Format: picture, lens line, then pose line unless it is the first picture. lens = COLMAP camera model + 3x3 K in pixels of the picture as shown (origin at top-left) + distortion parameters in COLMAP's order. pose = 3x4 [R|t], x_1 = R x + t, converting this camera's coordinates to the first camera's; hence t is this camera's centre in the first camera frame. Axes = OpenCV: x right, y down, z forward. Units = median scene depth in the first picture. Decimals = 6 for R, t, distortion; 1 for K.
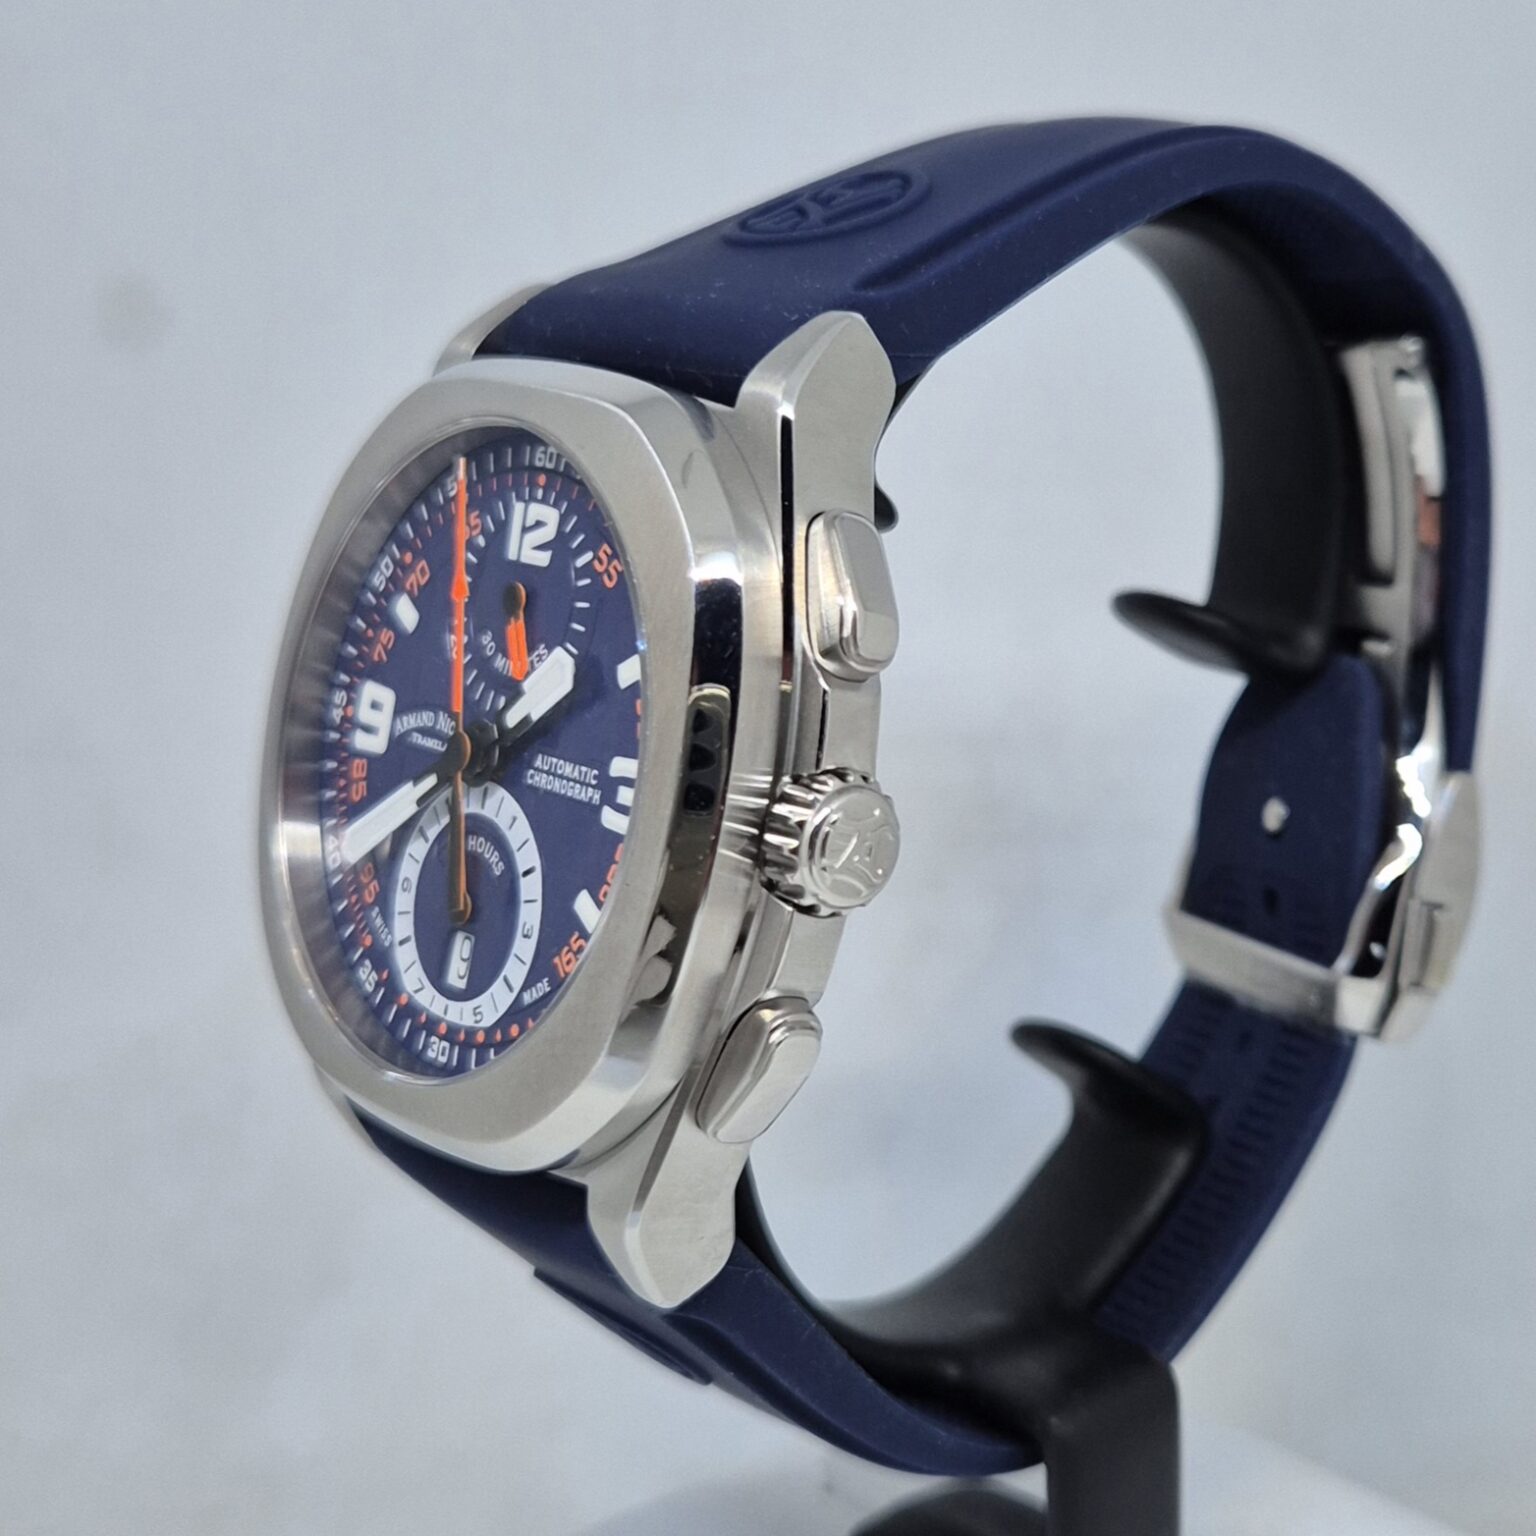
lens RADIAL K [[2831.2, 0, 763.9], [0, 2831.2, 713.8], [0, 0, 1]] dist [-0.113188, 0.000000]
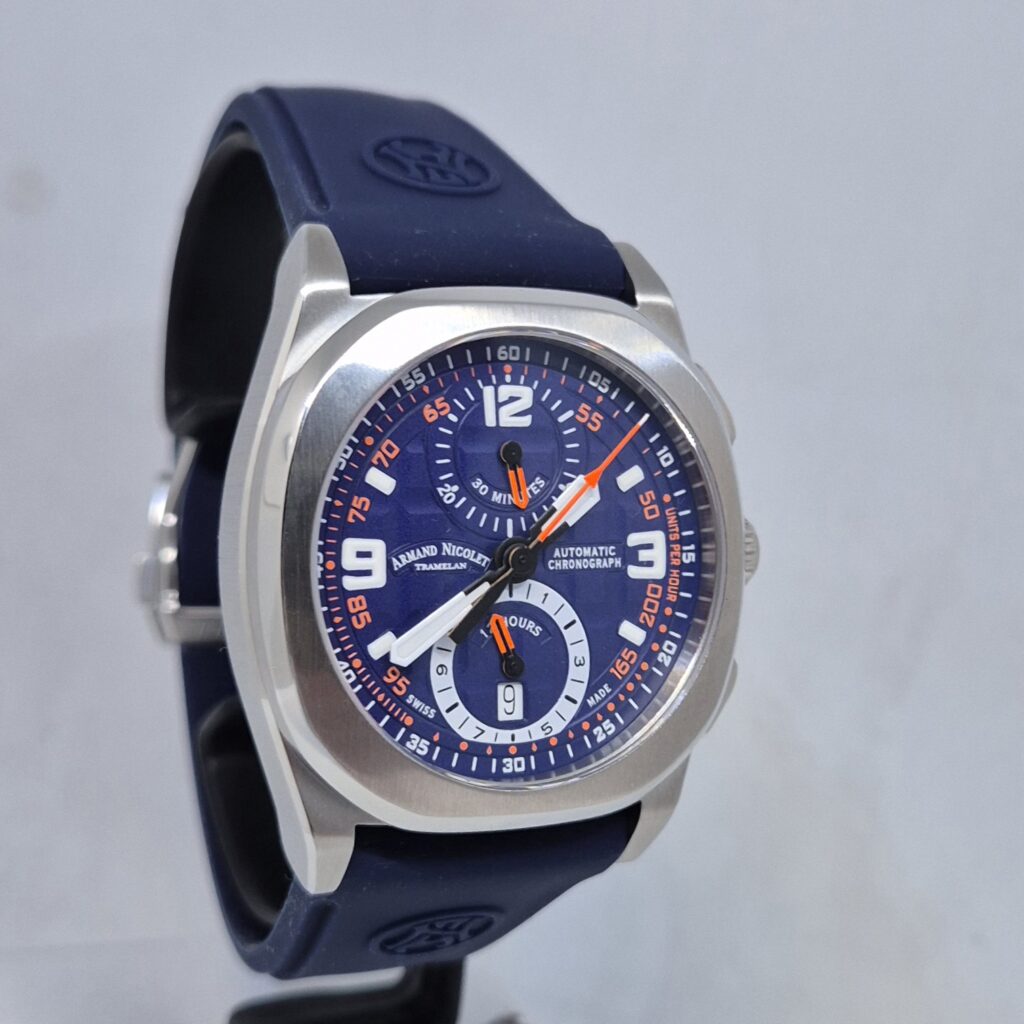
lens RADIAL K [[2108.0, 0, 505.8], [0, 2108.0, 518.3], [0, 0, 1]] dist [-0.302641, 0.000000]
pose [[0.230606, -0.201881, 0.951875, -1.122974], [0.110034, 0.977376, 0.180632, -0.202186], [-0.966806, 0.063084, 0.247602, 0.725724]]
